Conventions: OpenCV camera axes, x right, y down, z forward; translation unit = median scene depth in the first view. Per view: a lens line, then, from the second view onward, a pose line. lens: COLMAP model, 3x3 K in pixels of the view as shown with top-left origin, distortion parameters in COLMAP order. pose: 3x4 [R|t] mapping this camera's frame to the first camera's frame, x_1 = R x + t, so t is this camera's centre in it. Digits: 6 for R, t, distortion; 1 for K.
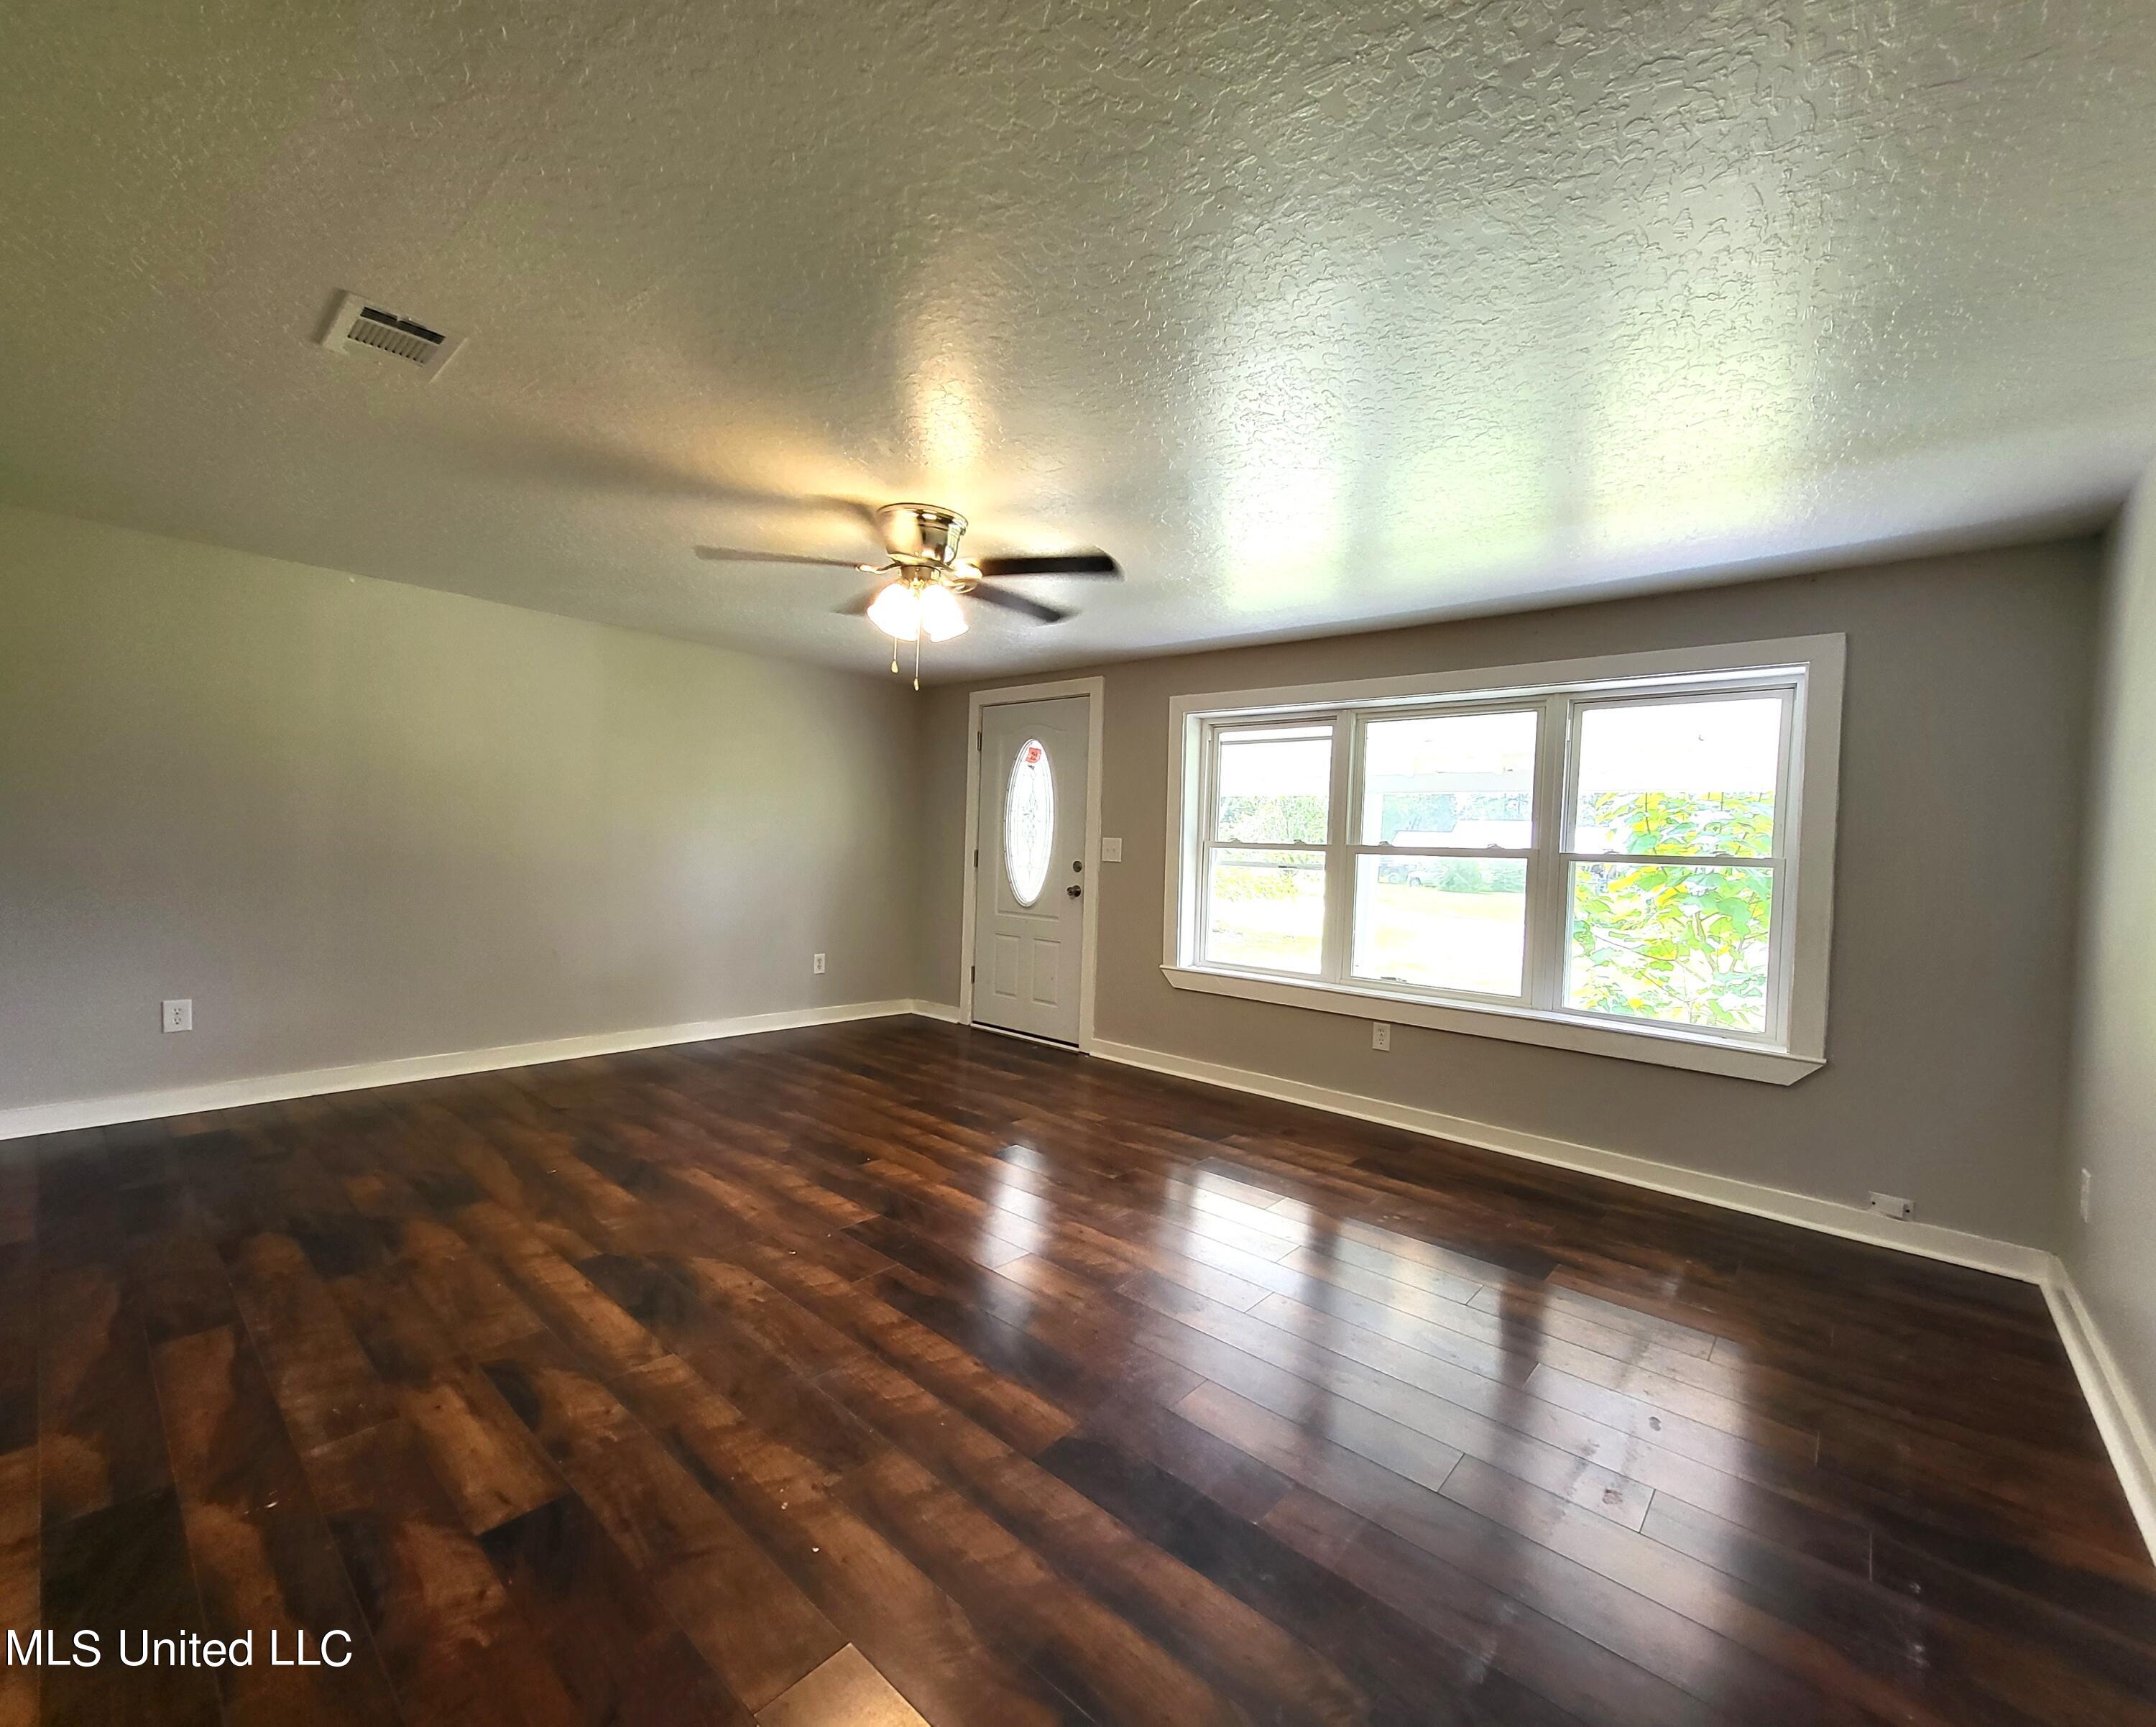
lens RADIAL K [[908.9, 0, 1072.1], [0, 908.9, 863.4], [0, 0, 1]] dist [0.001902, 0.001800]
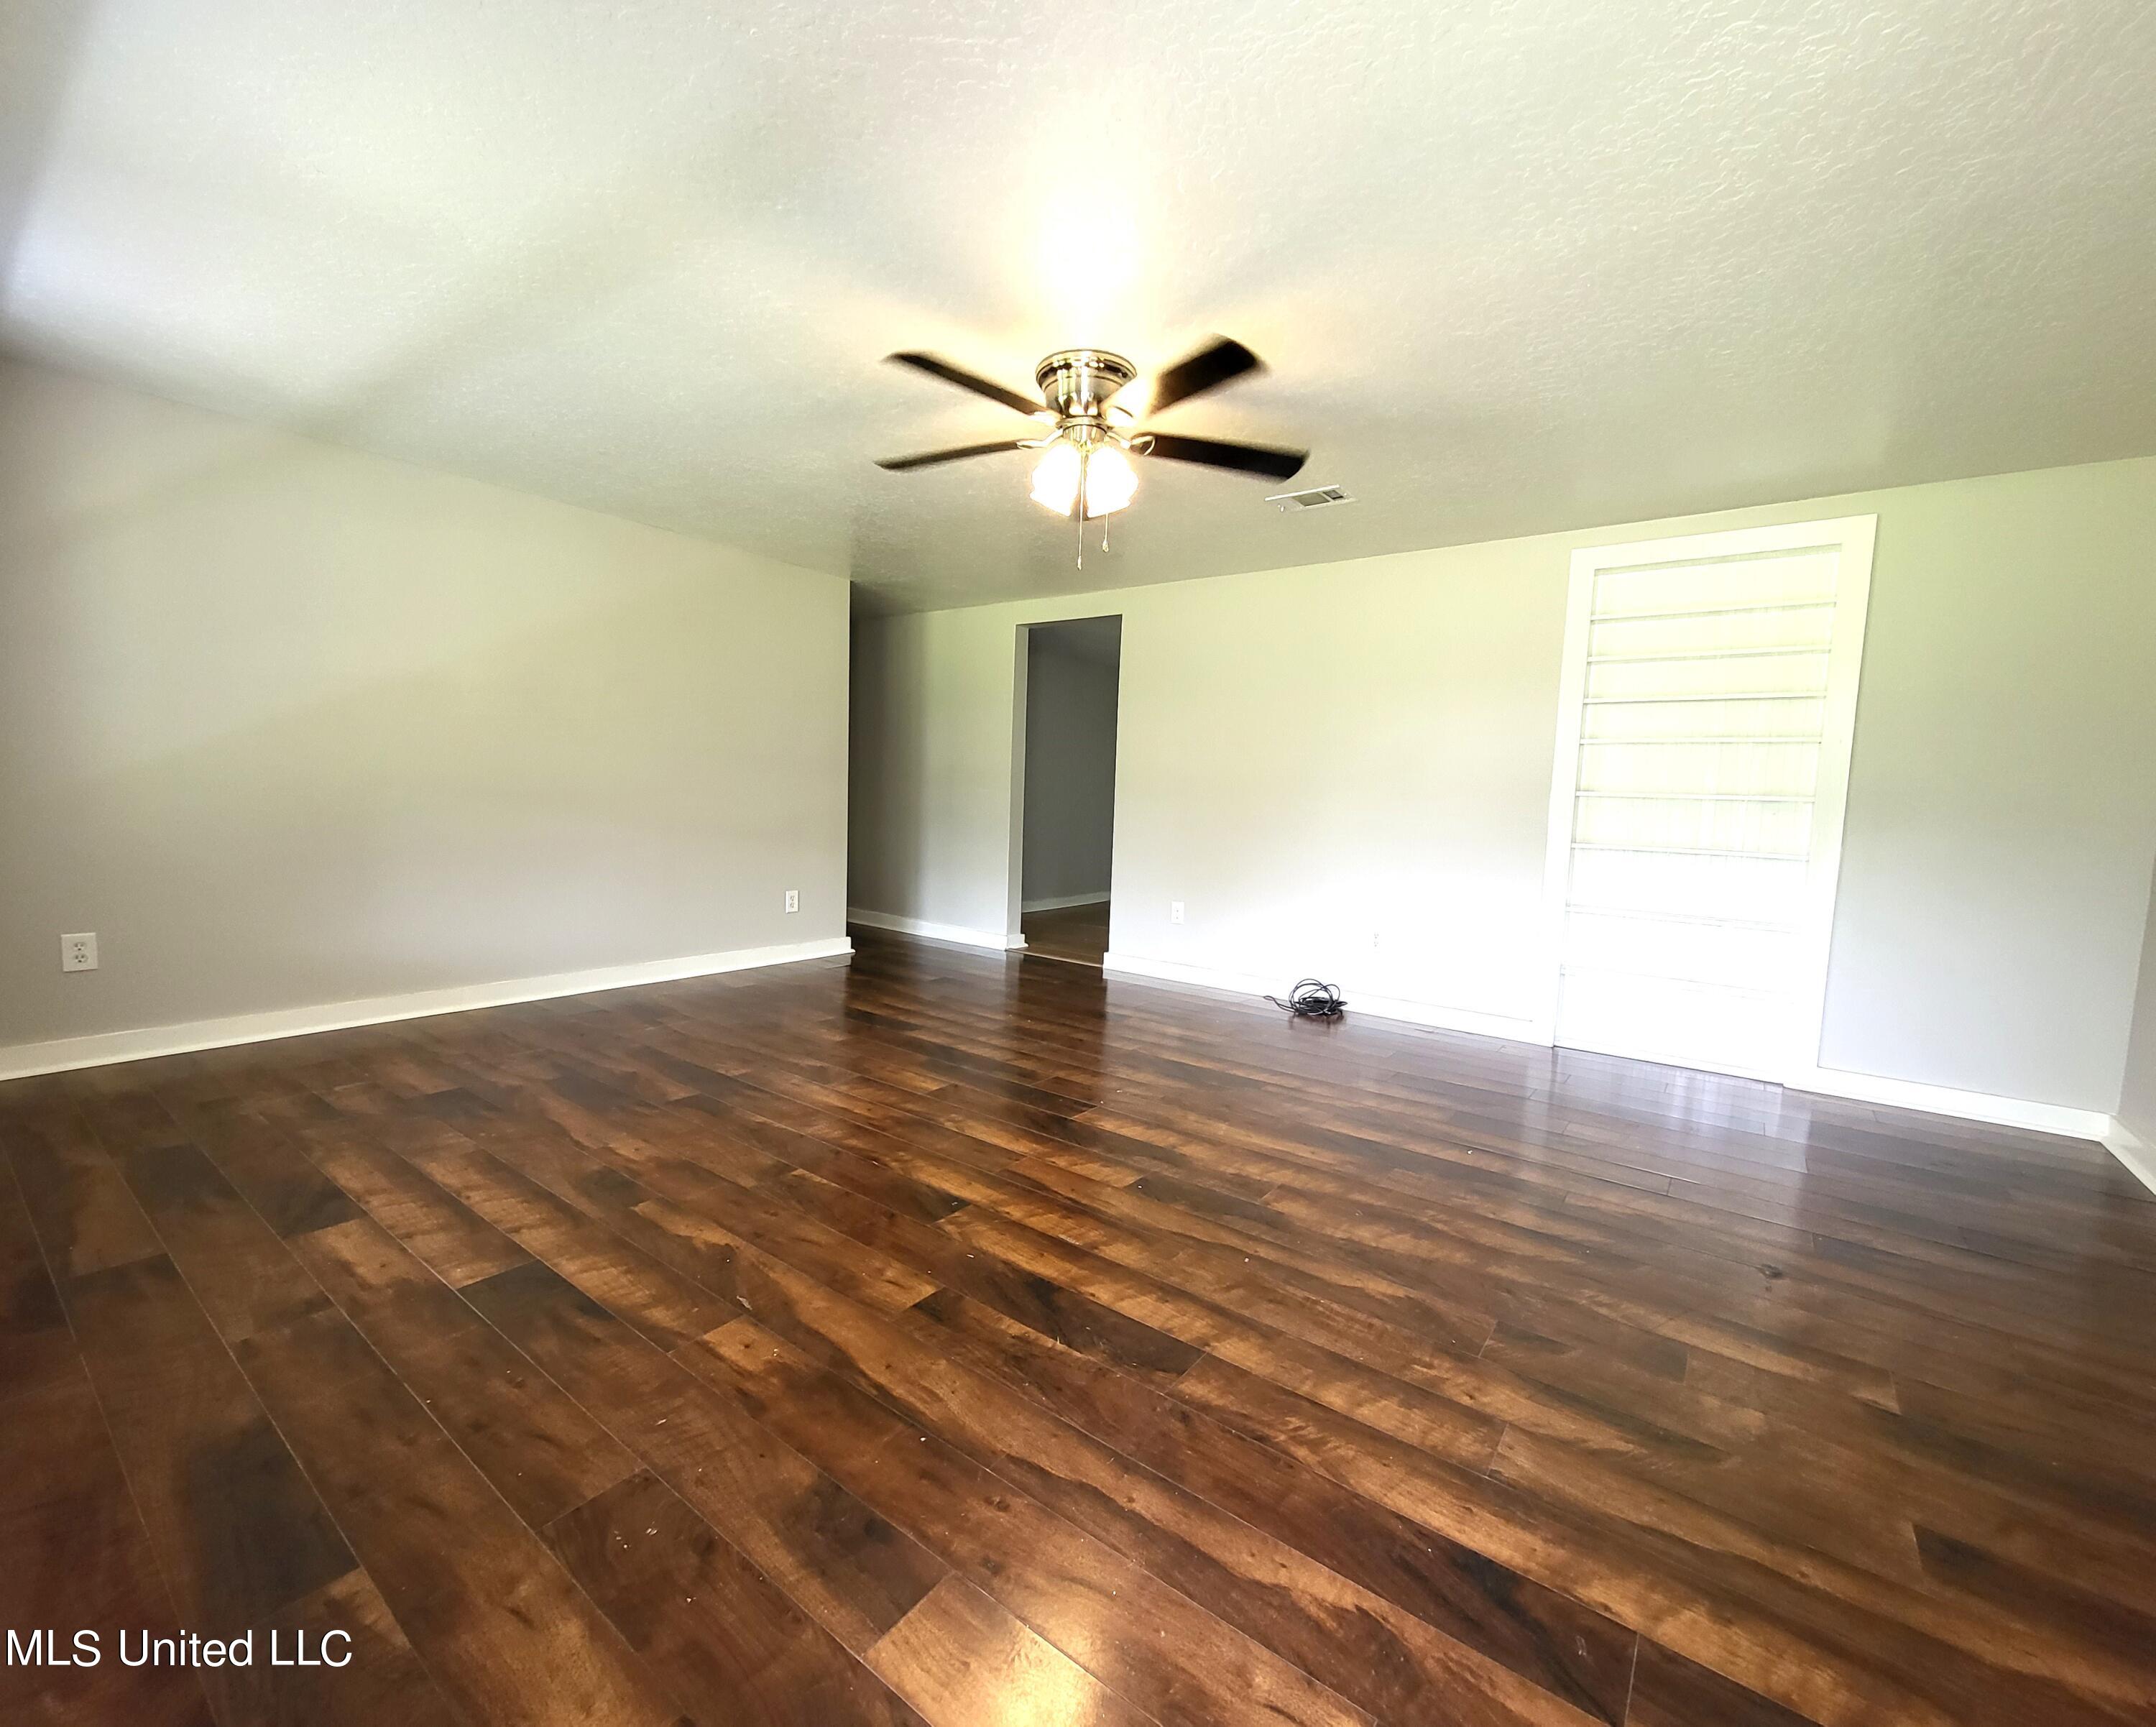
lens RADIAL K [[908.9, 0, 1071.4], [0, 908.9, 871.5], [0, 0, 1]] dist [0.001902, 0.001800]
pose [[-0.994095, -0.070458, -0.082529, -0.109135], [-0.078935, 0.991397, 0.104409, 0.012947], [0.074463, 0.110307, -0.991104, 1.930546]]
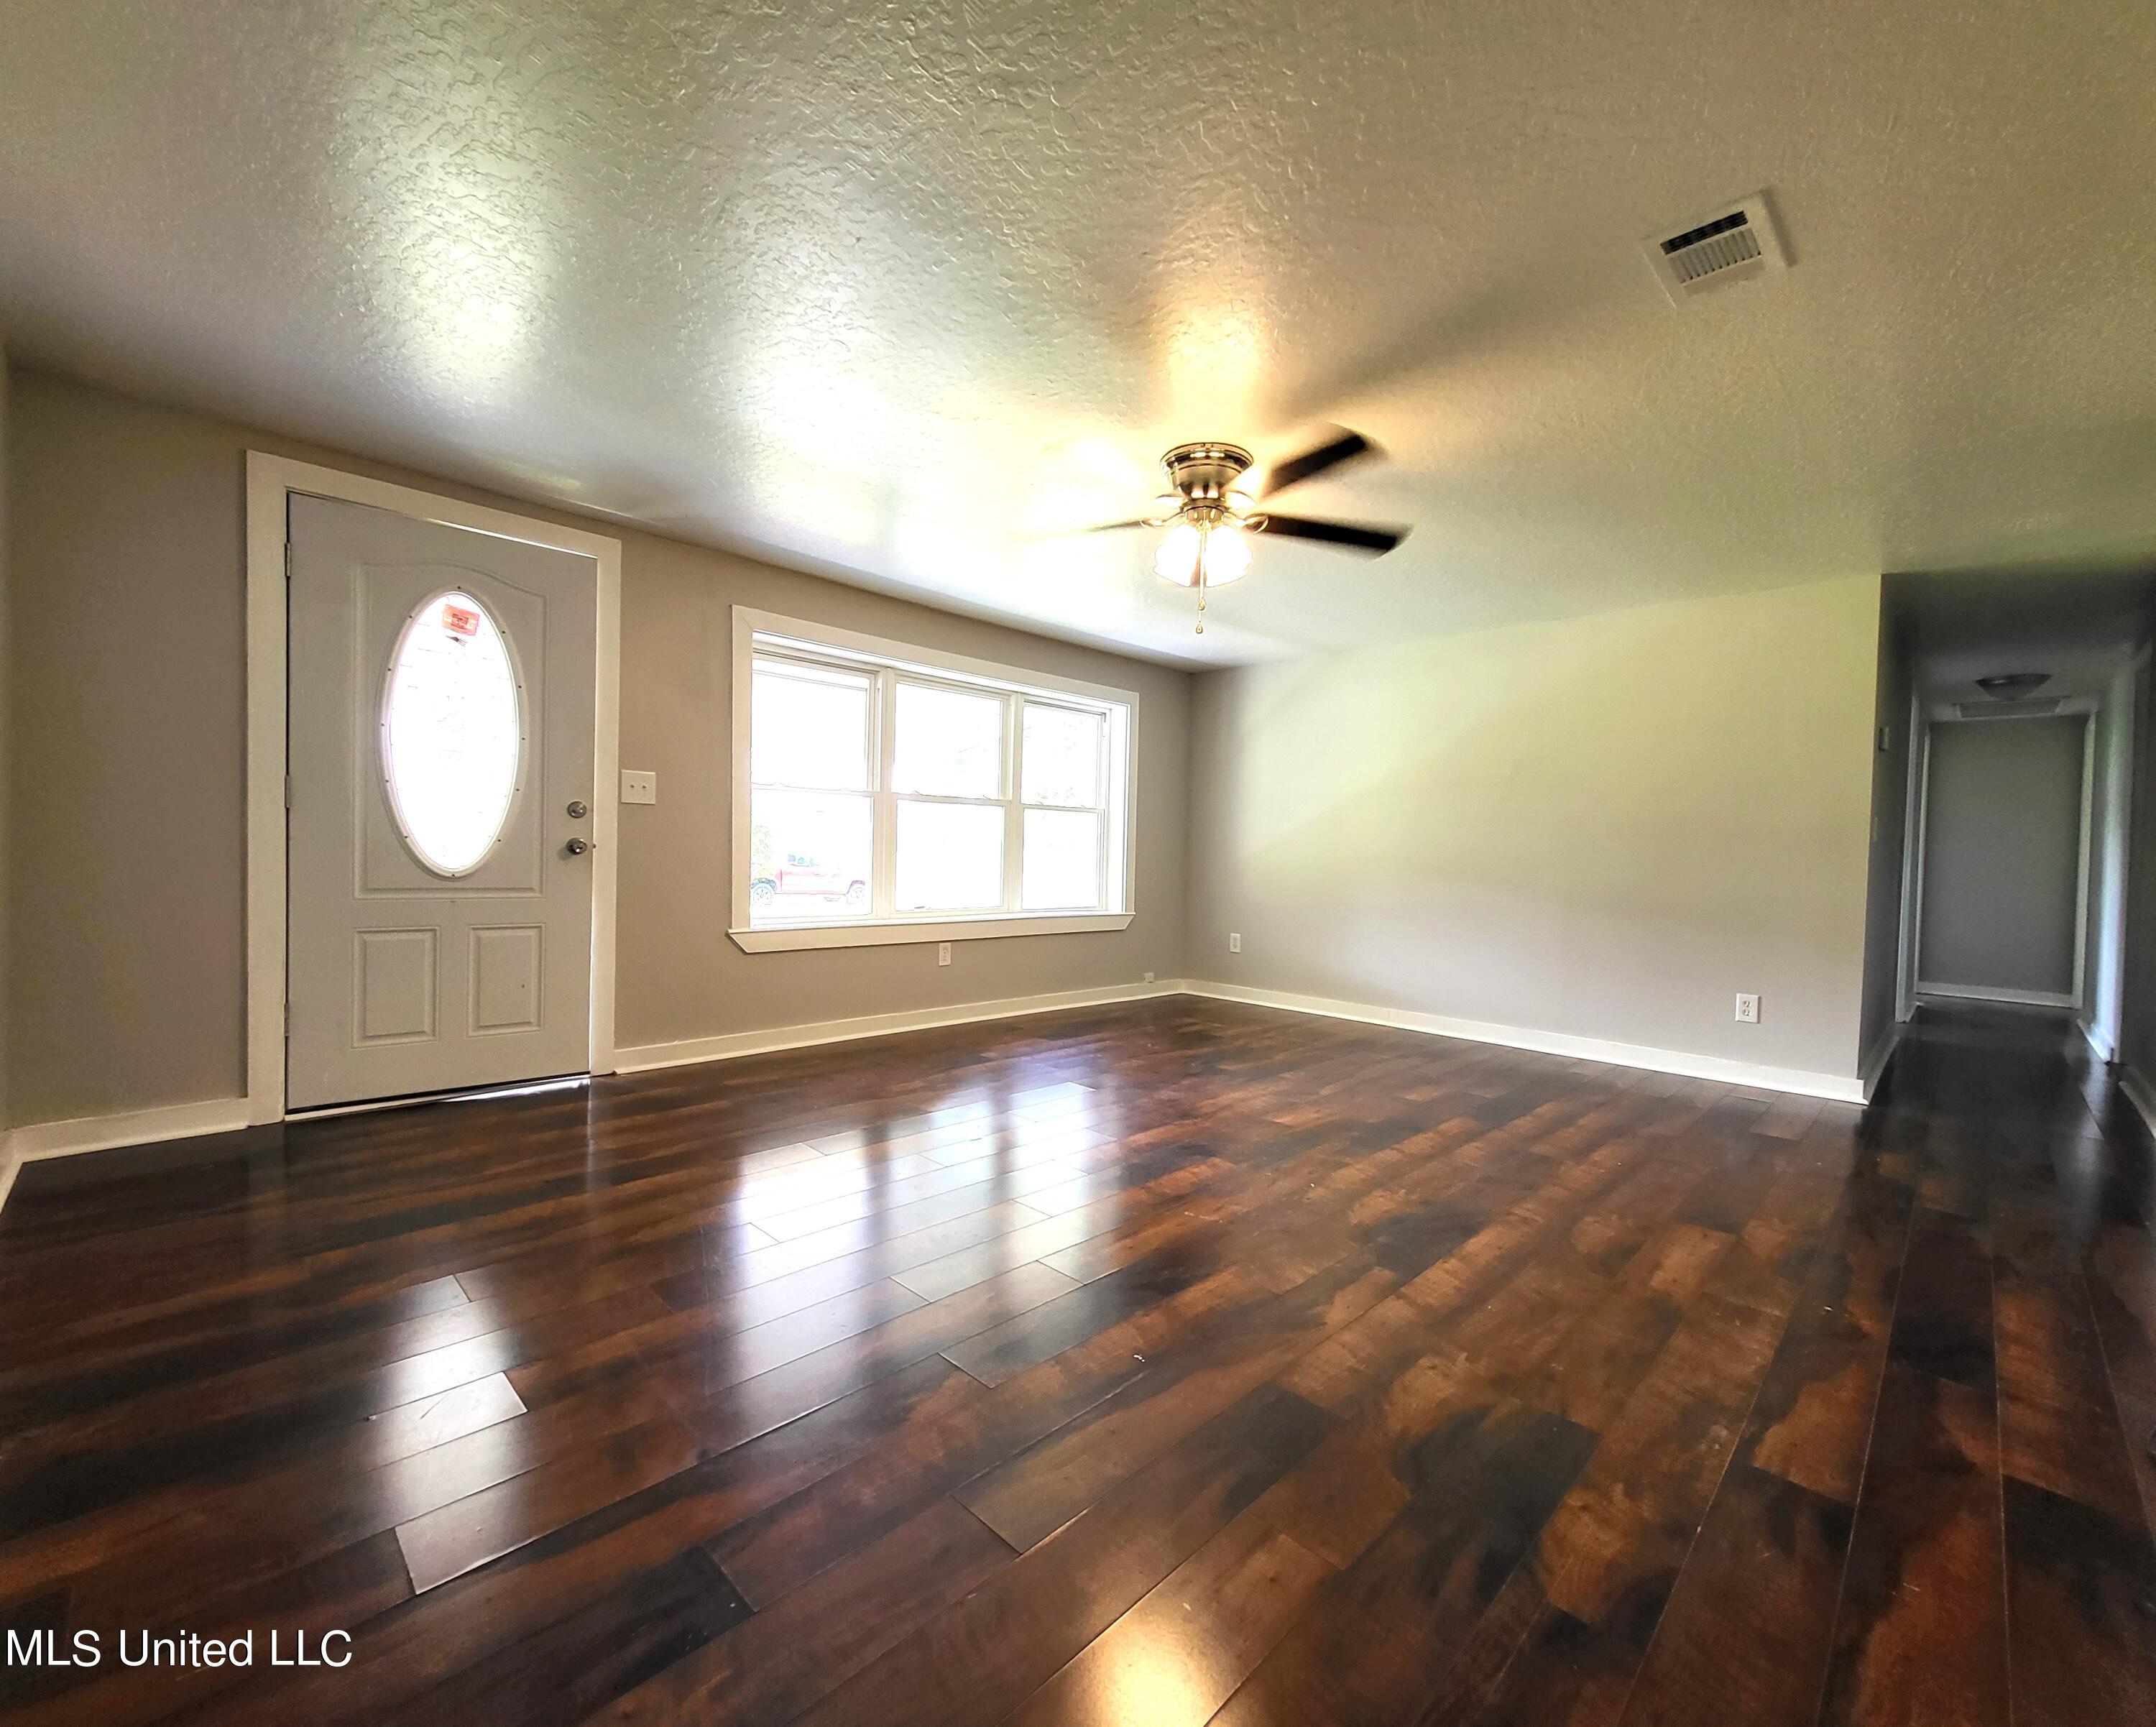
lens RADIAL K [[908.9, 0, 1069.1], [0, 908.9, 870.9], [0, 0, 1]] dist [0.001902, 0.001800]
pose [[0.063668, -0.060960, 0.996108, -1.186963], [-0.006760, 0.998083, 0.061513, 0.008396], [-0.997948, -0.010650, 0.063134, 1.082265]]
